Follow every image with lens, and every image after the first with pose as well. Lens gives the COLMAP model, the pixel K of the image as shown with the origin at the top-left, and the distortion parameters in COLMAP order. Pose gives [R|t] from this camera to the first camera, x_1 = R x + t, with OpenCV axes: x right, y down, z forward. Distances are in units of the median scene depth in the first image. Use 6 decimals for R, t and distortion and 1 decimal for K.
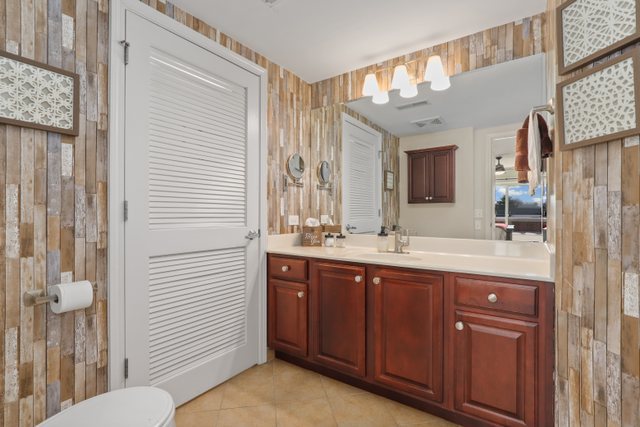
lens RADIAL K [[300.7, 0, 323.7], [0, 300.7, 212.8], [0, 0, 1]] dist [-0.021242, 0.006029]
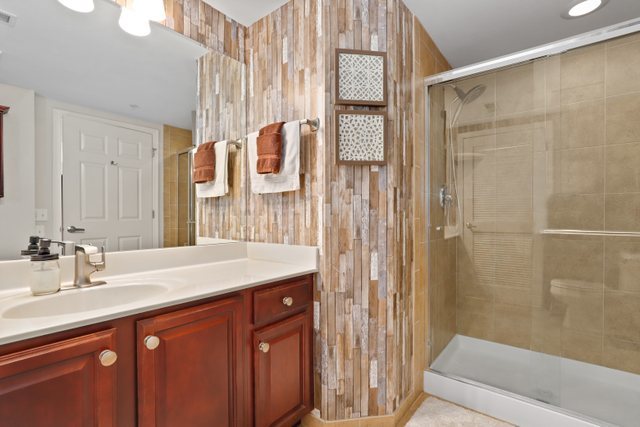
lens RADIAL K [[300.7, 0, 317.7], [0, 300.7, 217.7], [0, 0, 1]] dist [-0.021242, 0.006029]
pose [[0.066354, -0.005050, 0.997783, -0.495985], [0.000536, 0.999987, 0.005026, 0.010080], [-0.997796, 0.000201, 0.066356, 1.048466]]
